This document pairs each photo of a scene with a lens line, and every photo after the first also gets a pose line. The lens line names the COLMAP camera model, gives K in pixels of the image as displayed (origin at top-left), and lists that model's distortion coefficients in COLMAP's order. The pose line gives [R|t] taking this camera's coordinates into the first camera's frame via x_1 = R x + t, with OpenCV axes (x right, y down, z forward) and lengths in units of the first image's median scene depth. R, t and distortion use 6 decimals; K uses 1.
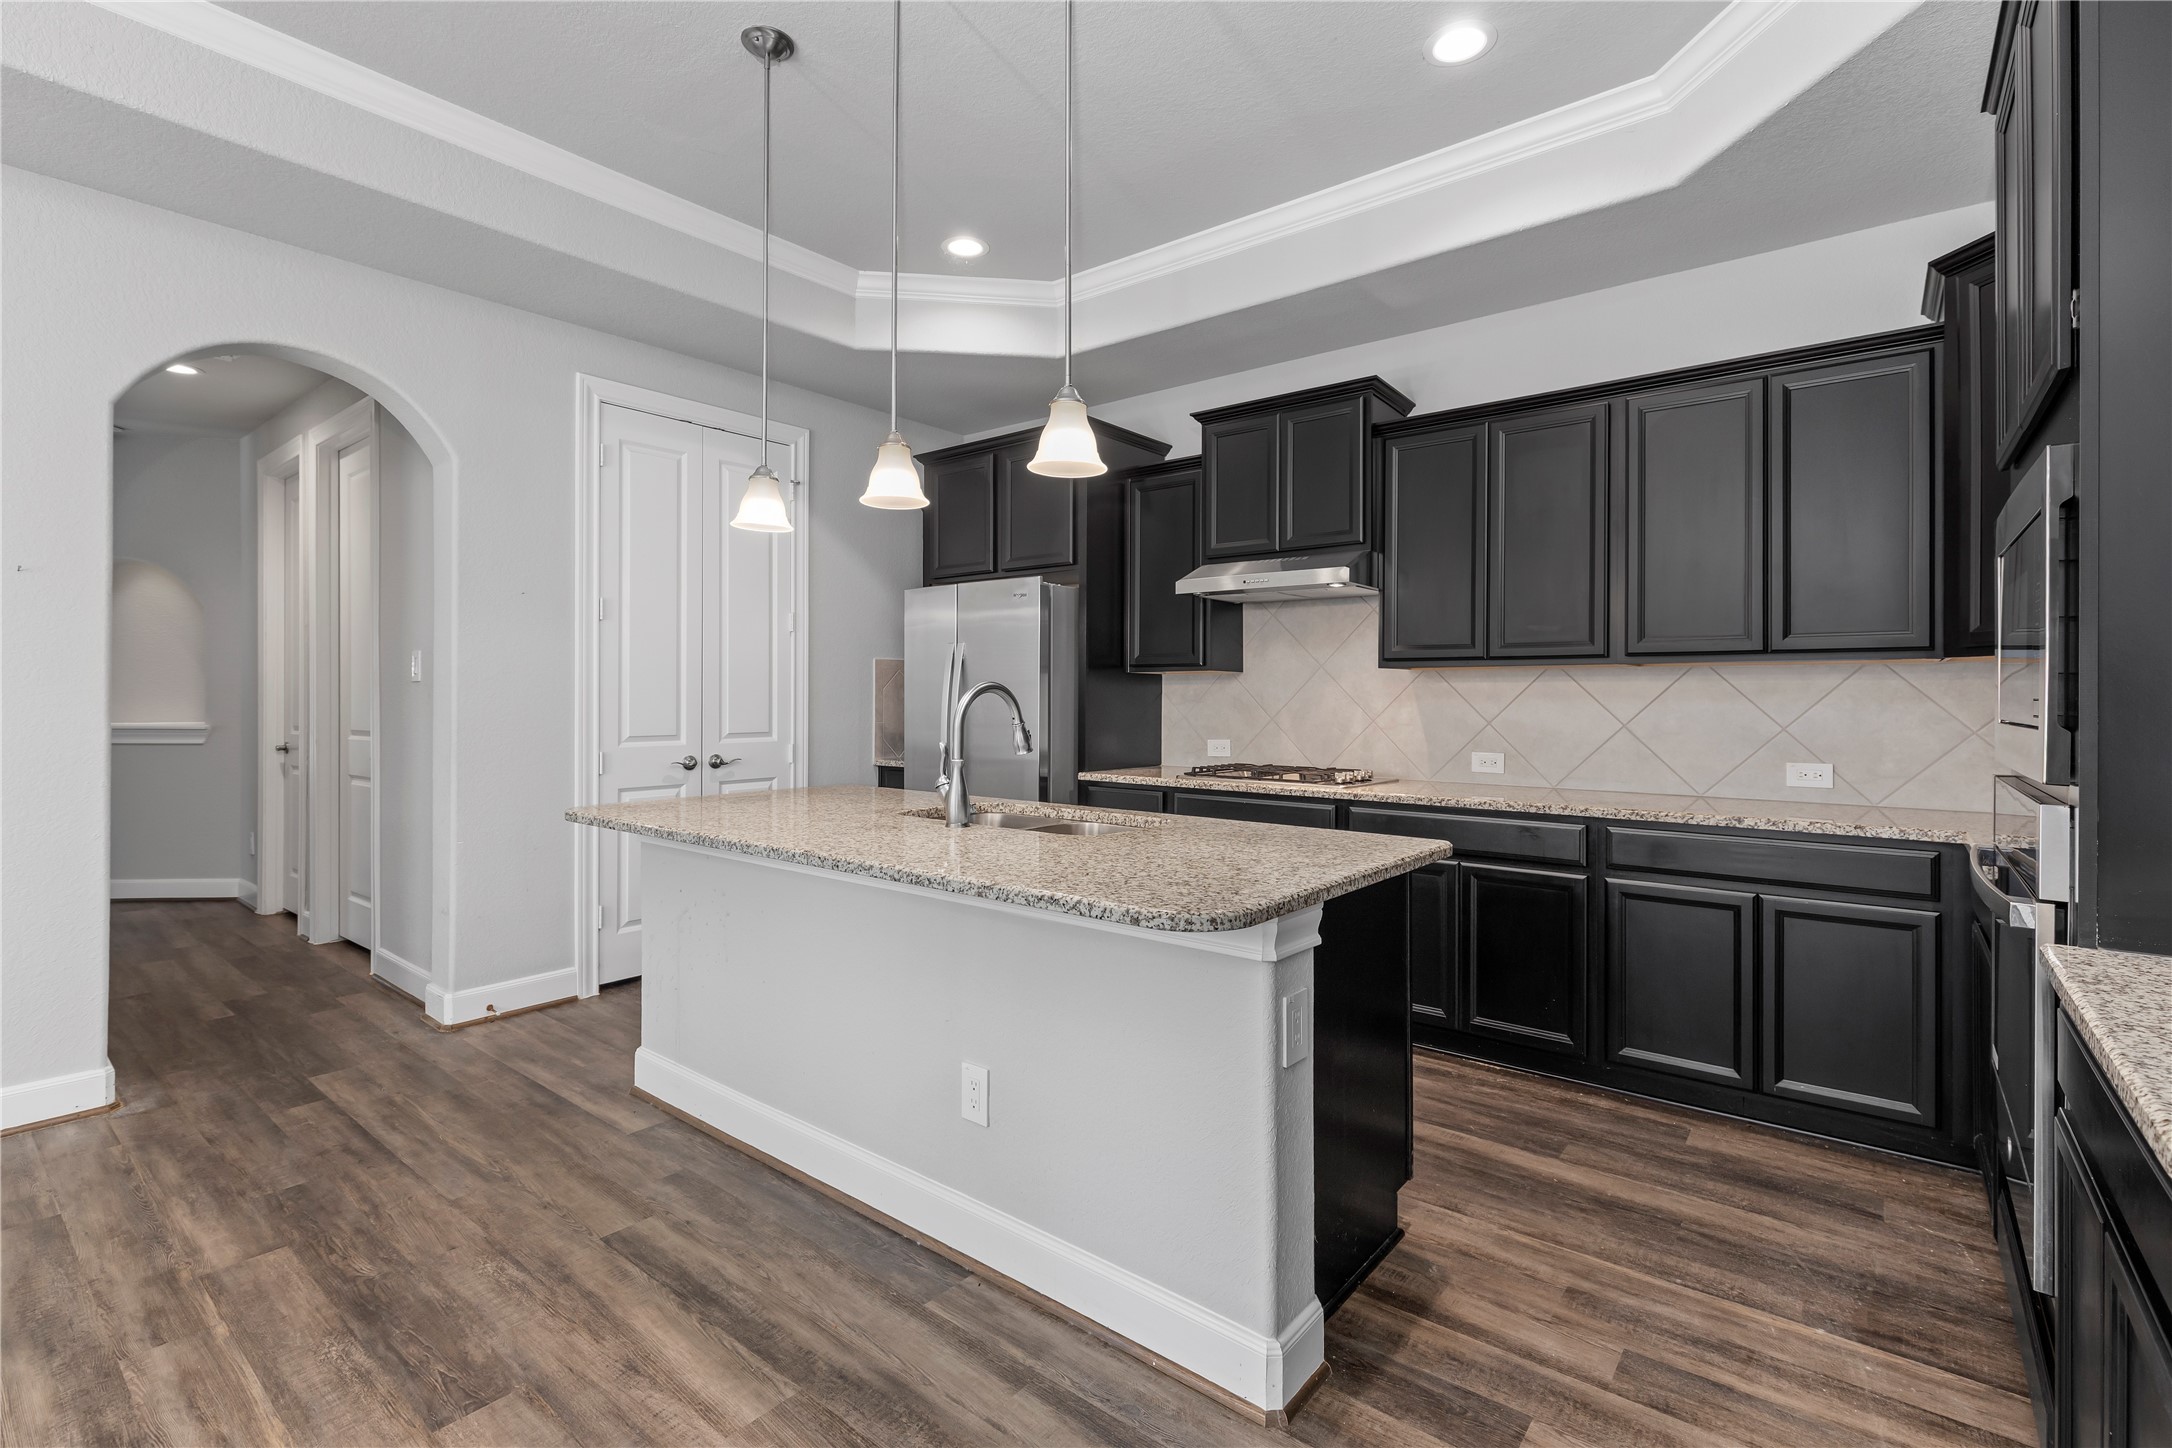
lens RADIAL K [[980.0, 0, 1096.4], [0, 980.0, 700.2], [0, 0, 1]] dist [0.005341, -0.001133]
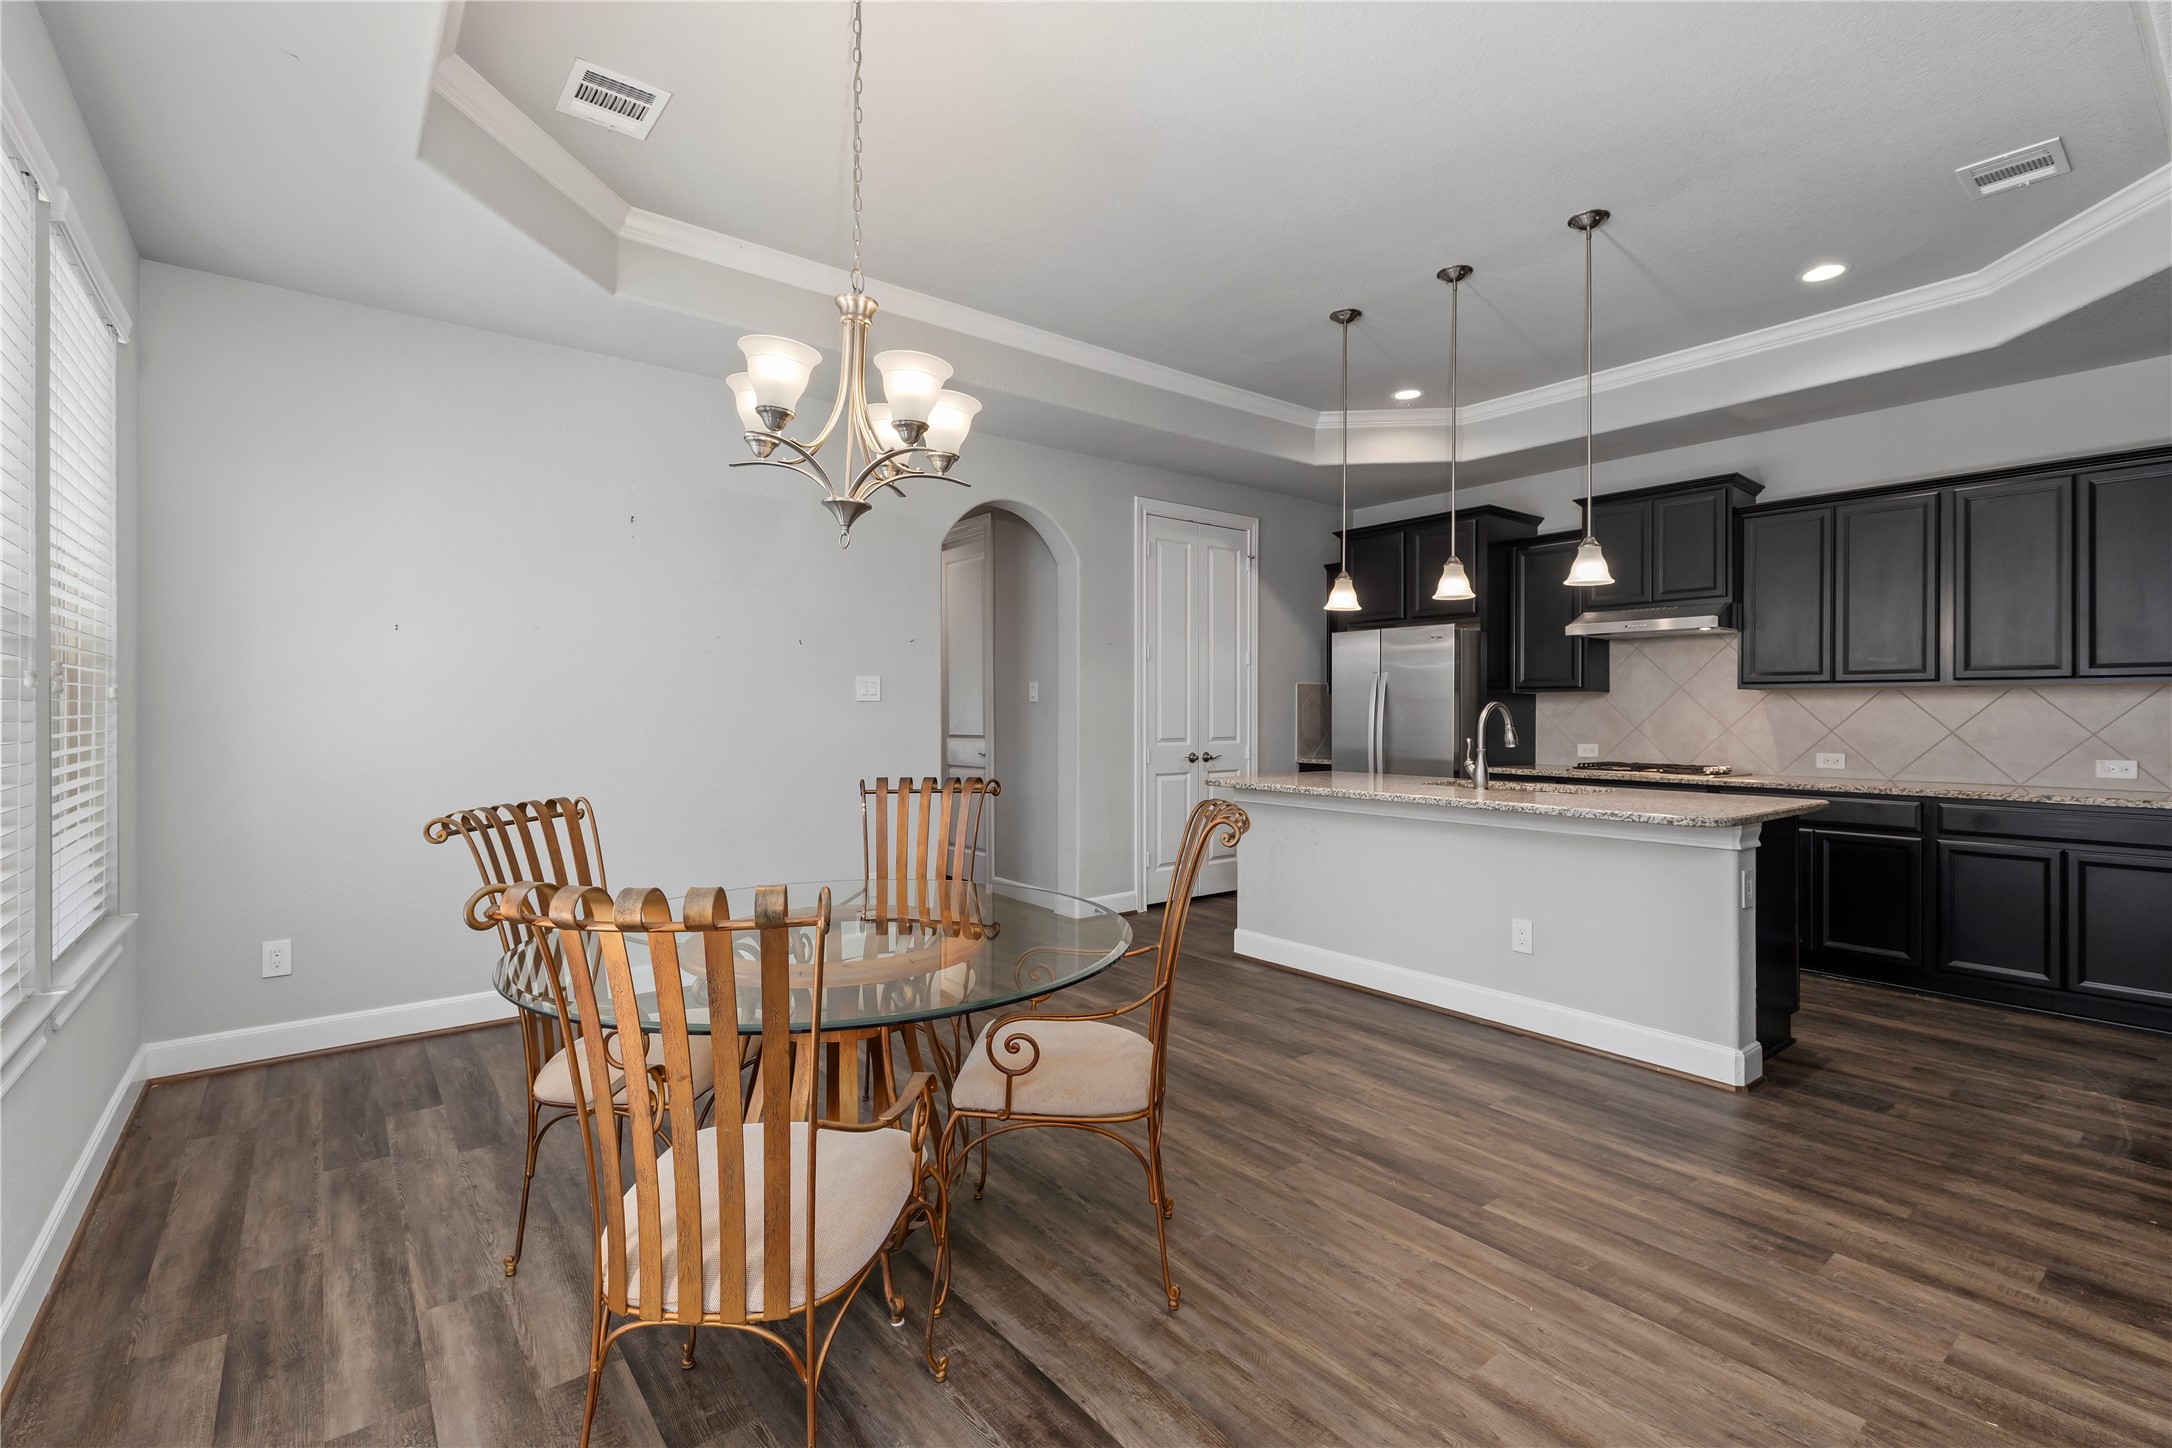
lens RADIAL K [[974.4, 0, 1091.3], [0, 974.4, 714.0], [0, 0, 1]] dist [-0.000146, 0.000279]
pose [[0.974508, -0.000561, -0.224352, -0.345739], [0.000201, 0.999999, -0.001627, 0.003456], [0.224353, 0.001540, 0.974507, -0.625957]]
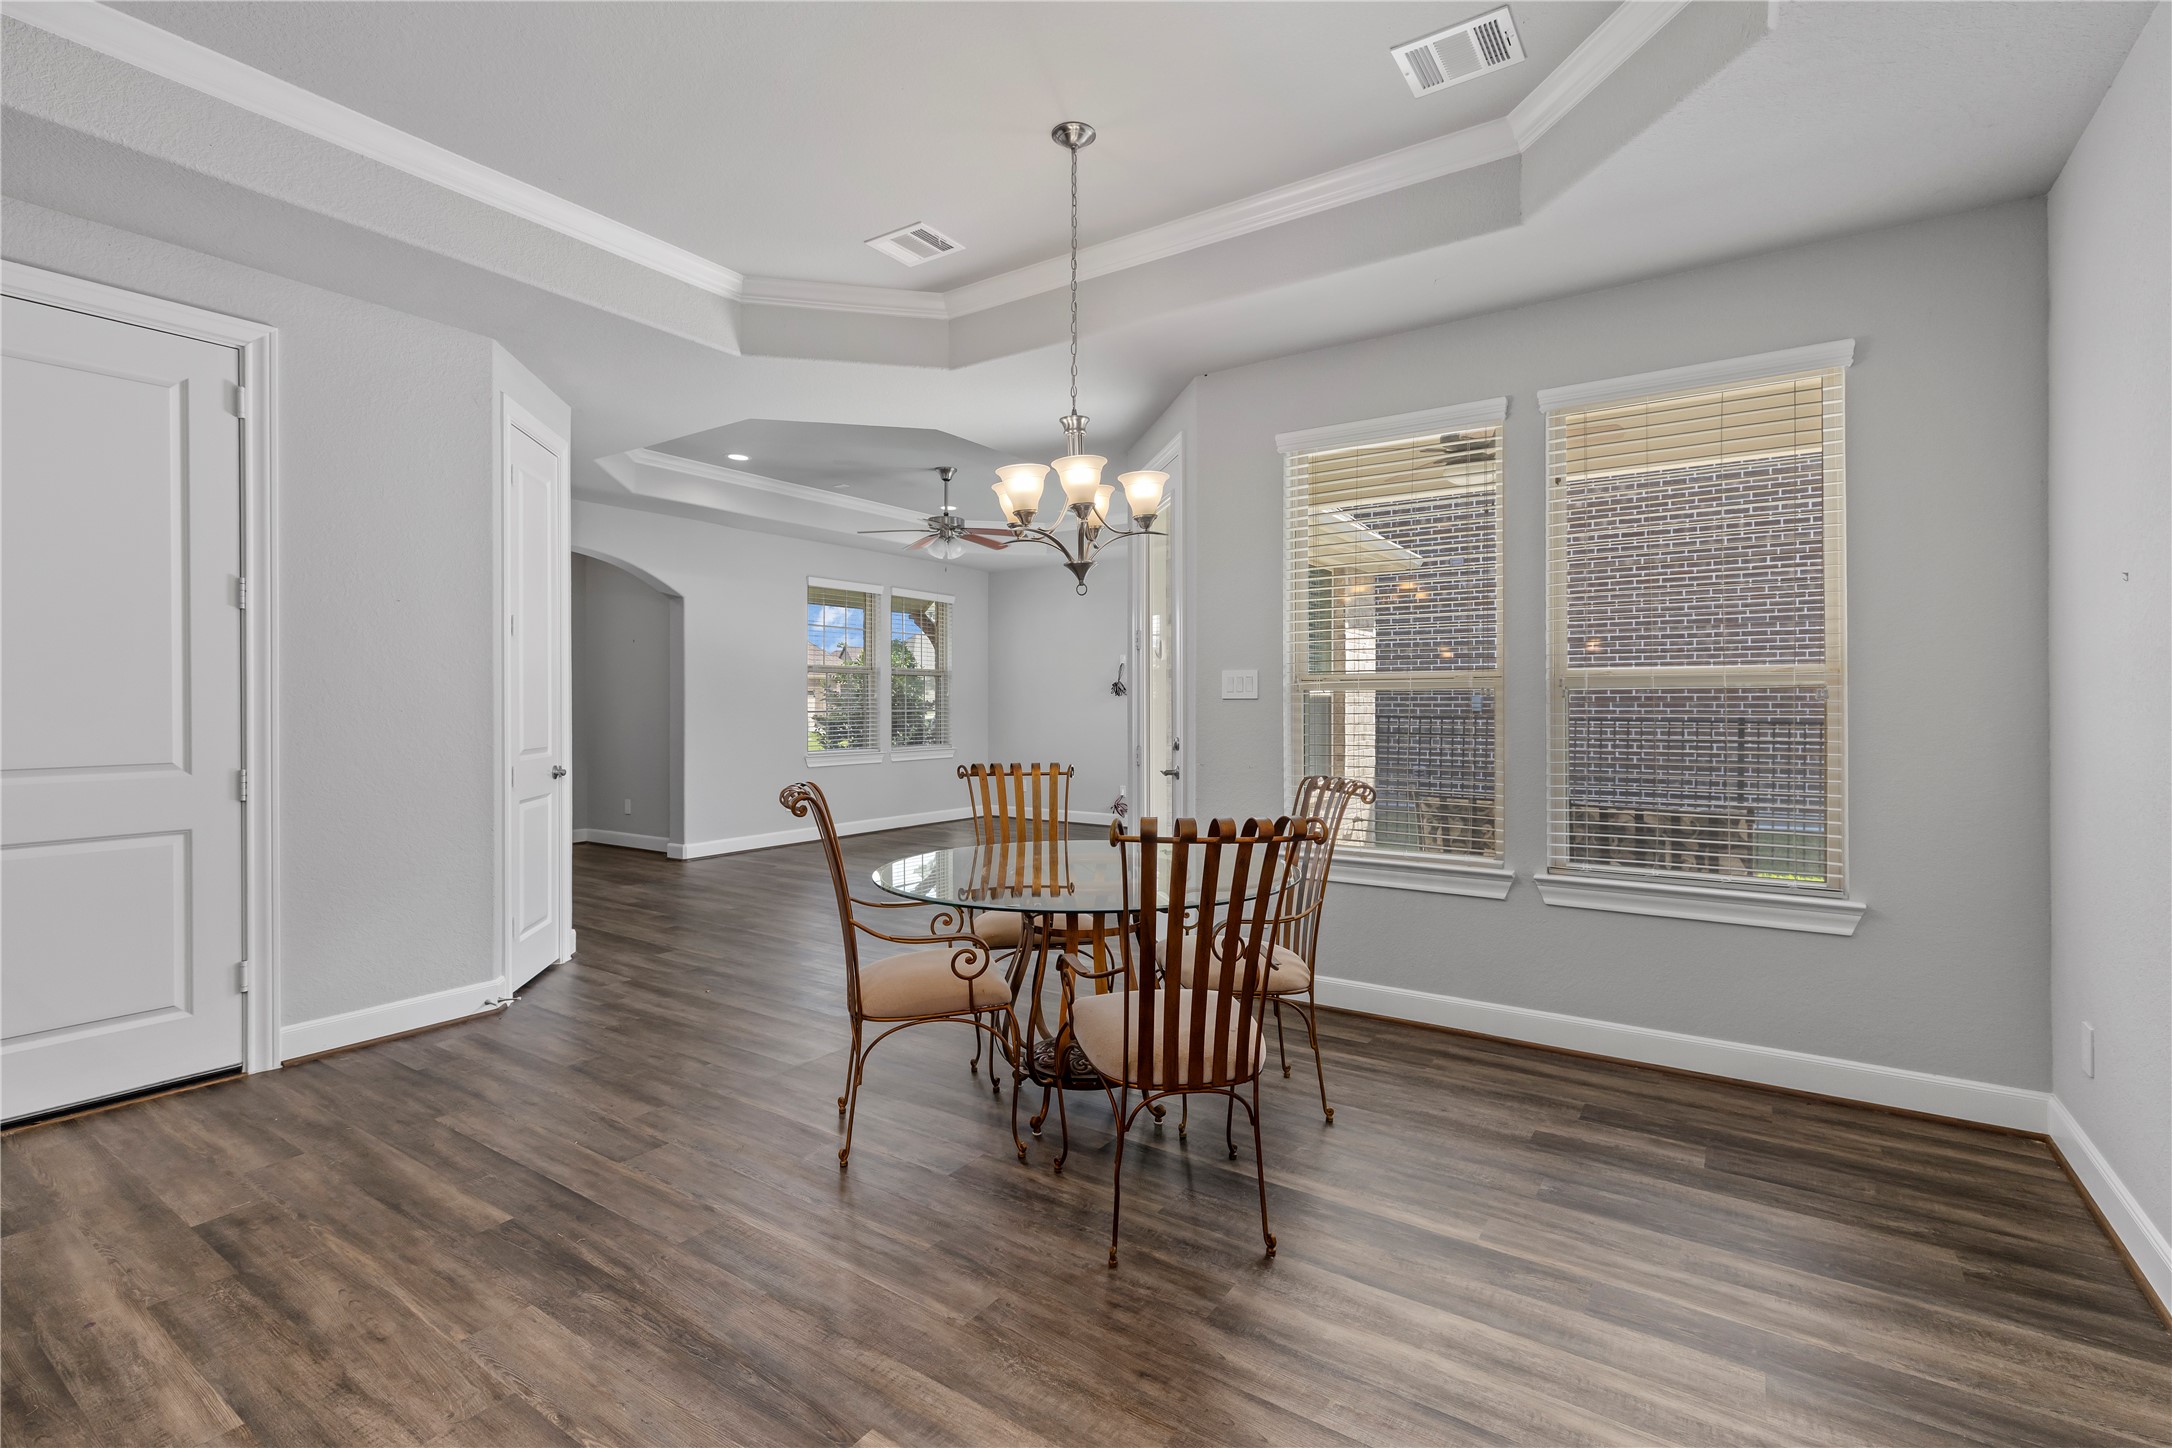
lens RADIAL K [[980.0, 0, 1096.4], [0, 980.0, 700.2], [0, 0, 1]] dist [0.005341, -0.001133]
pose [[-0.996549, 0.000093, -0.083006, -0.616224], [-0.000153, 0.999996, 0.002951, -0.013160], [0.083005, 0.002954, -0.996545, 1.054323]]
